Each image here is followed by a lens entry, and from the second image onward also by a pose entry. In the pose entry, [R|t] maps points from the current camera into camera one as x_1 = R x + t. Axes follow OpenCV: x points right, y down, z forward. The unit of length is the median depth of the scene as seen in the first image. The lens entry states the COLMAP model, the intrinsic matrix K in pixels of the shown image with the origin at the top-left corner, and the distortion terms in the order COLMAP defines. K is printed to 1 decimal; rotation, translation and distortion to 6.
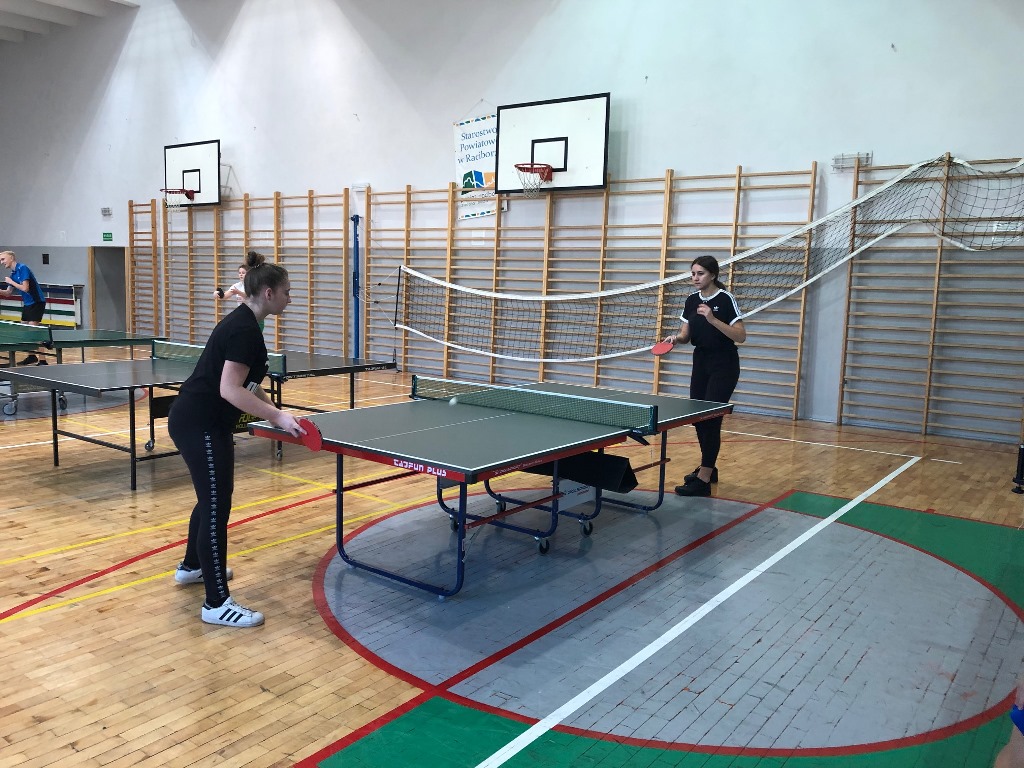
lens RADIAL K [[832.2, 0, 502.0], [0, 832.2, 384.7], [0, 0, 1]] dist [0.016205, -0.007002]
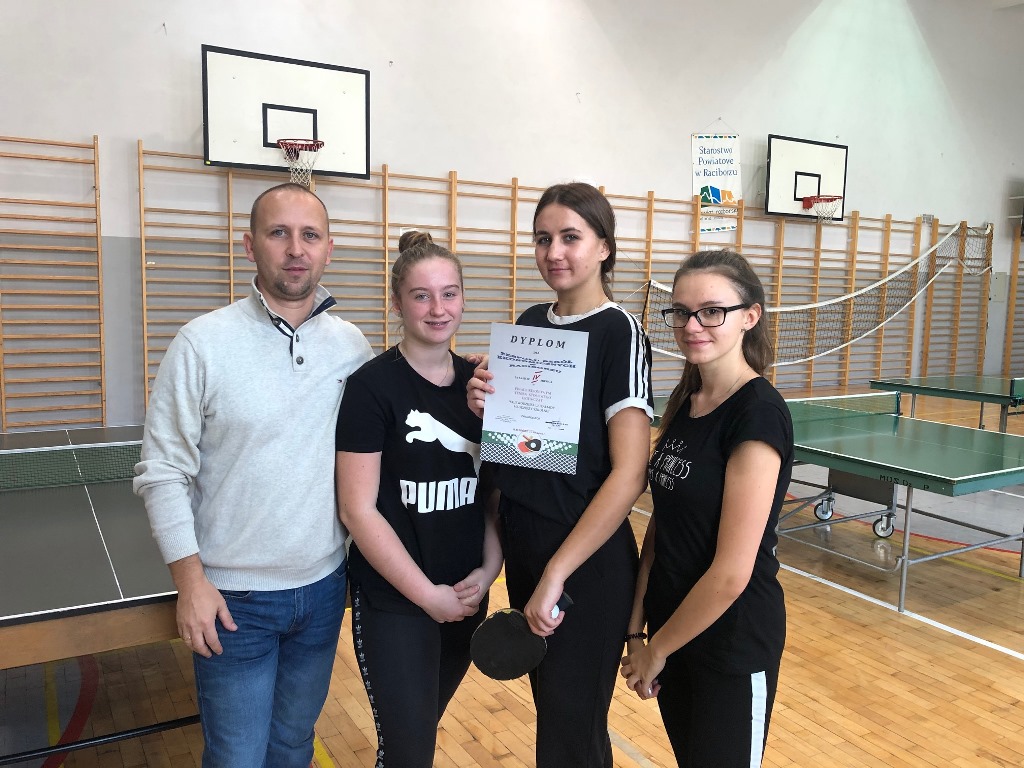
lens RADIAL K [[832.2, 0, 502.0], [0, 832.2, 384.7], [0, 0, 1]] dist [0.016205, -0.007002]
pose [[0.396744, -0.130921, 0.908545, -1.000661], [0.105337, 0.989732, 0.096621, -0.132018], [-0.911865, 0.057369, 0.406461, 0.770183]]
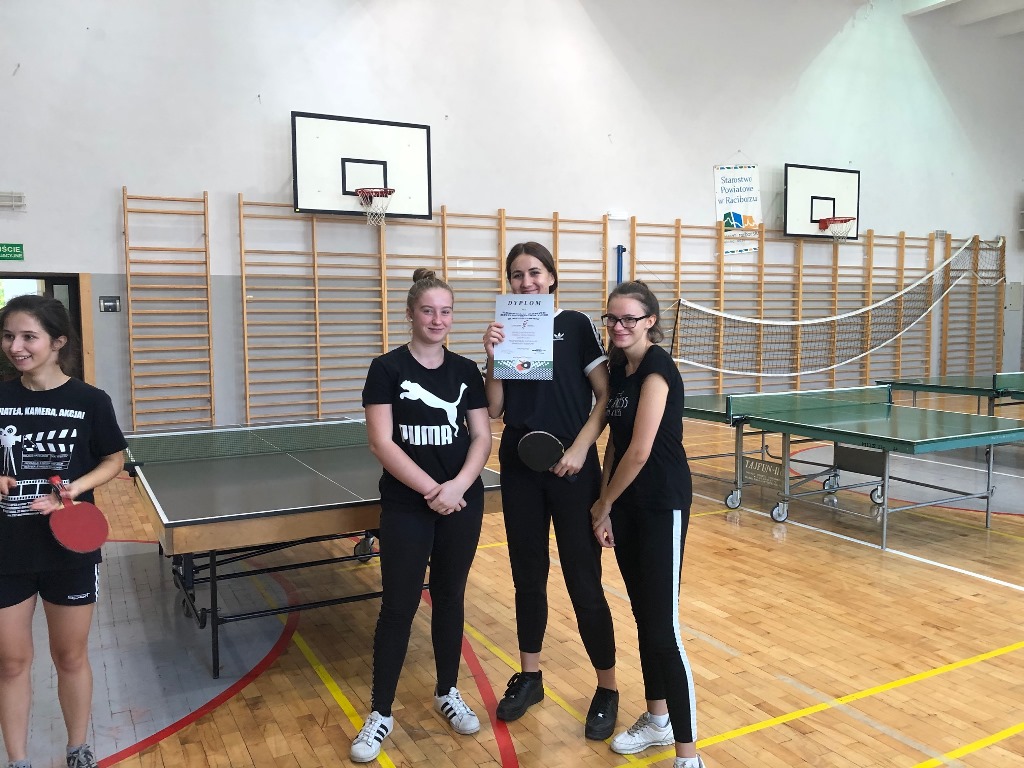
lens RADIAL K [[835.4, 0, 496.5], [0, 835.4, 385.3], [0, 0, 1]] dist [0.012990, 0.009731]
pose [[0.432255, -0.115707, 0.894297, -1.100131], [0.132117, 0.989158, 0.064122, -0.131185], [-0.892021, 0.090435, 0.442855, 0.746889]]
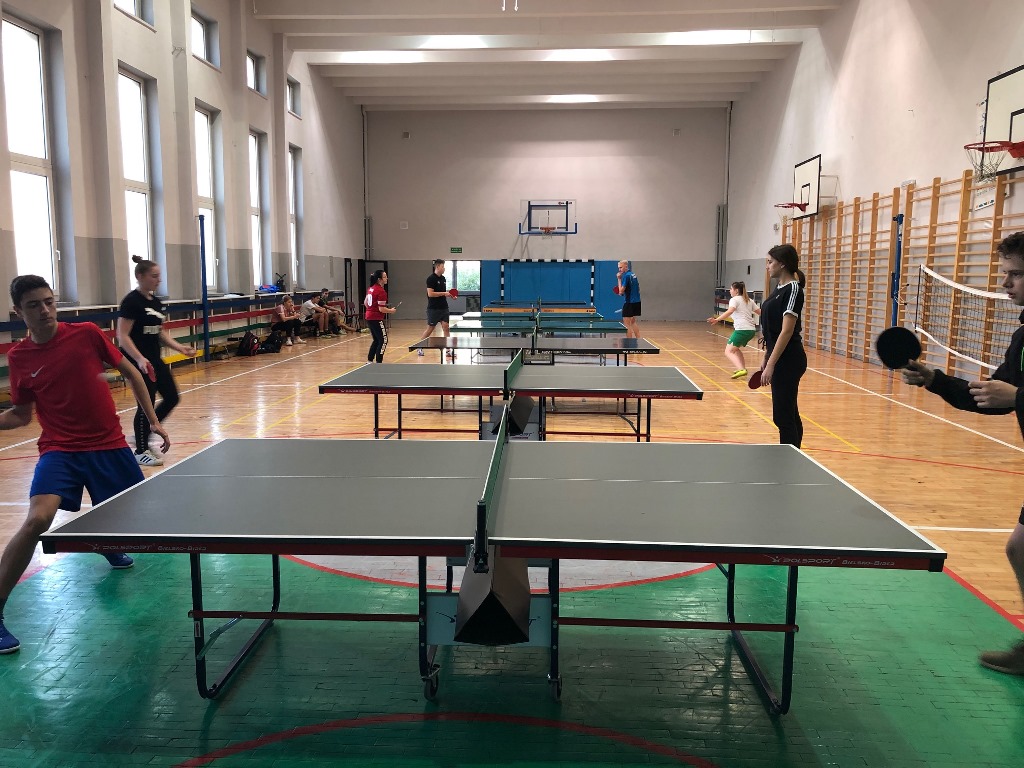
lens RADIAL K [[832.2, 0, 502.0], [0, 832.2, 384.7], [0, 0, 1]] dist [0.016205, -0.007002]
pose [[0.545687, 0.079593, -0.834201, 0.411849], [-0.088113, 0.995411, 0.037335, -0.001343], [0.833344, 0.053131, 0.550196, 0.090073]]
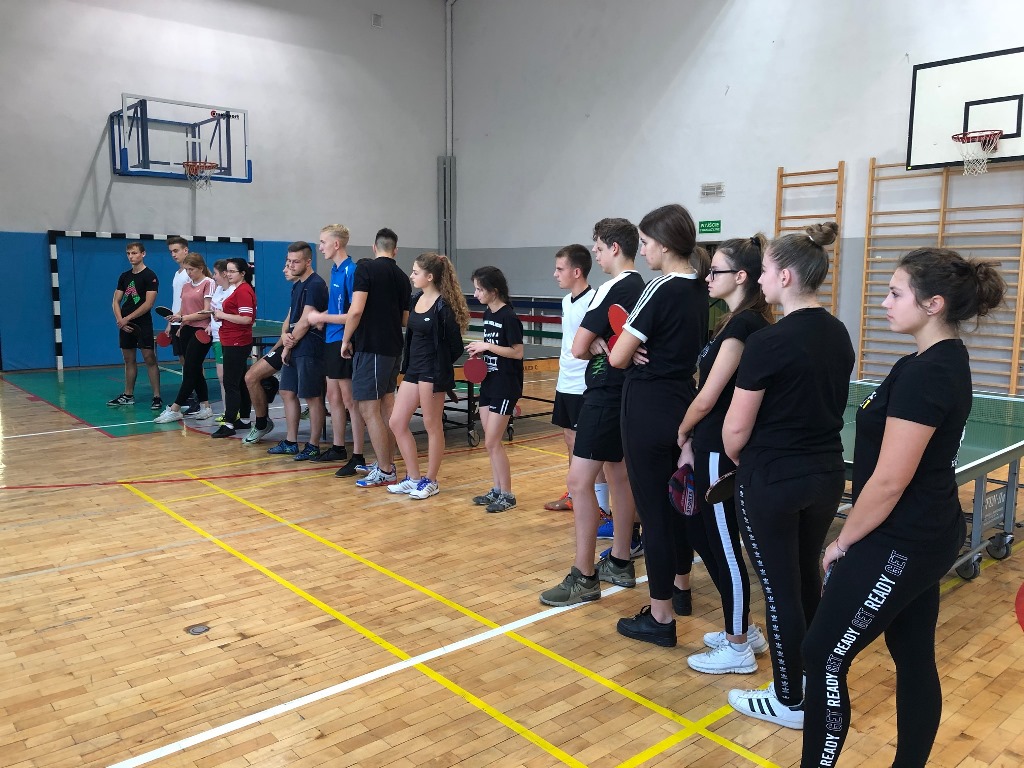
lens RADIAL K [[841.3, 0, 503.6], [0, 841.3, 360.9], [0, 0, 1]] dist [0.075174, -0.078901]
pose [[0.976486, -0.002247, -0.215567, -0.676340], [-0.002557, 0.999755, -0.022007, -0.076260], [0.215563, 0.022041, 0.976241, 0.426041]]
